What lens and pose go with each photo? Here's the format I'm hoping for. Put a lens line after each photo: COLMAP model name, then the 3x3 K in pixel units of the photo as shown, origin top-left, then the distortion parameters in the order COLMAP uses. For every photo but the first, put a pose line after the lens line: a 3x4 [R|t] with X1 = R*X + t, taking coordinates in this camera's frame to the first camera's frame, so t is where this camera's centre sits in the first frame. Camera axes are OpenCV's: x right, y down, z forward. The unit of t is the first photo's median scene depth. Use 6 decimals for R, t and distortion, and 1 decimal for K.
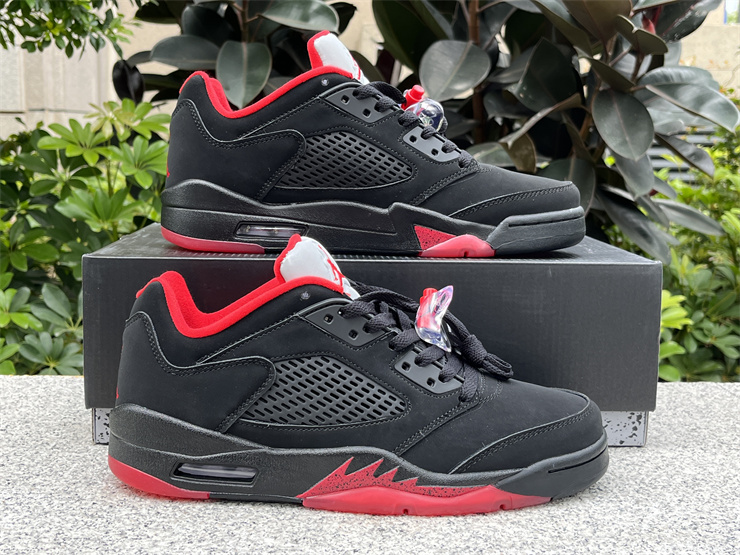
lens RADIAL K [[996.8, 0, 363.7], [0, 996.8, 276.9], [0, 0, 1]] dist [0.121185, -0.375613]
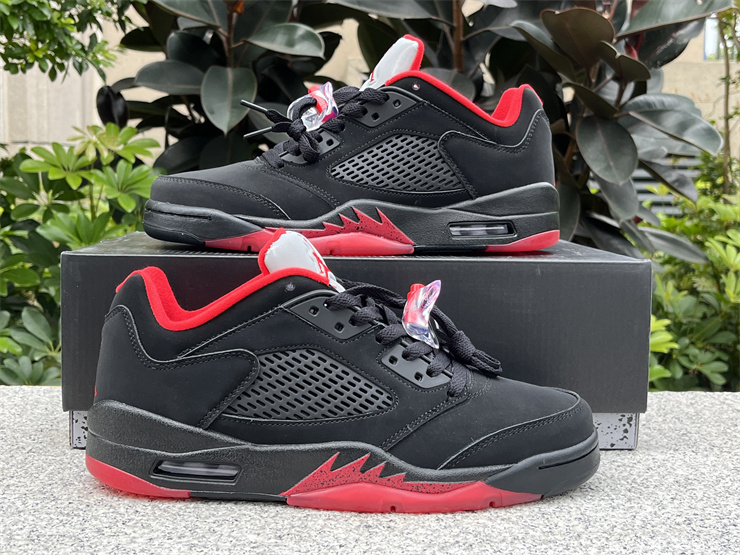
lens RADIAL K [[996.6, 0, 370.0], [0, 996.6, 277.5], [0, 0, 1]] dist [0.132176, -0.436620]
pose [[0.999773, -0.000203, 0.021312, -0.000326], [0.001042, 0.999225, -0.039355, 0.015277], [-0.021288, 0.039369, 0.998998, 0.006740]]
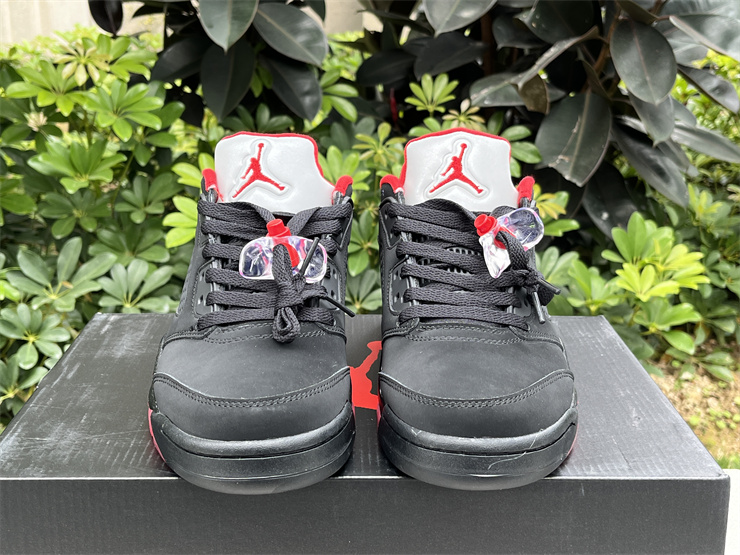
lens RADIAL K [[1000.8, 0, 370.0], [0, 1000.8, 277.5], [0, 0, 1]] dist [0.003001, 0.014979]
pose [[0.999992, -0.003563, -0.001770, 0.009287], [0.003785, 0.989109, 0.147138, -0.093491], [0.001226, -0.147144, 0.989114, 0.066177]]
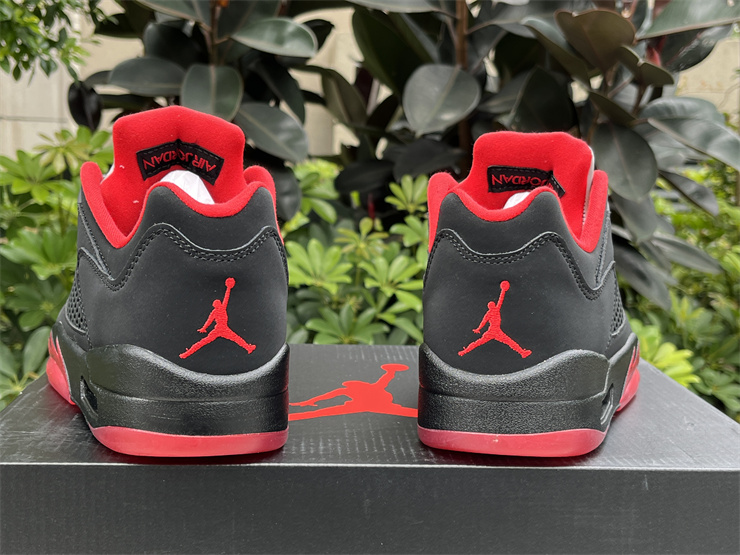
lens RADIAL K [[996.8, 0, 363.7], [0, 996.8, 276.9], [0, 0, 1]] dist [0.121185, -0.375613]
pose [[0.999488, 0.008181, 0.030936, -0.008559], [-0.008297, 0.999959, 0.003622, -0.048132], [-0.030906, -0.003877, 0.999515, 0.086406]]
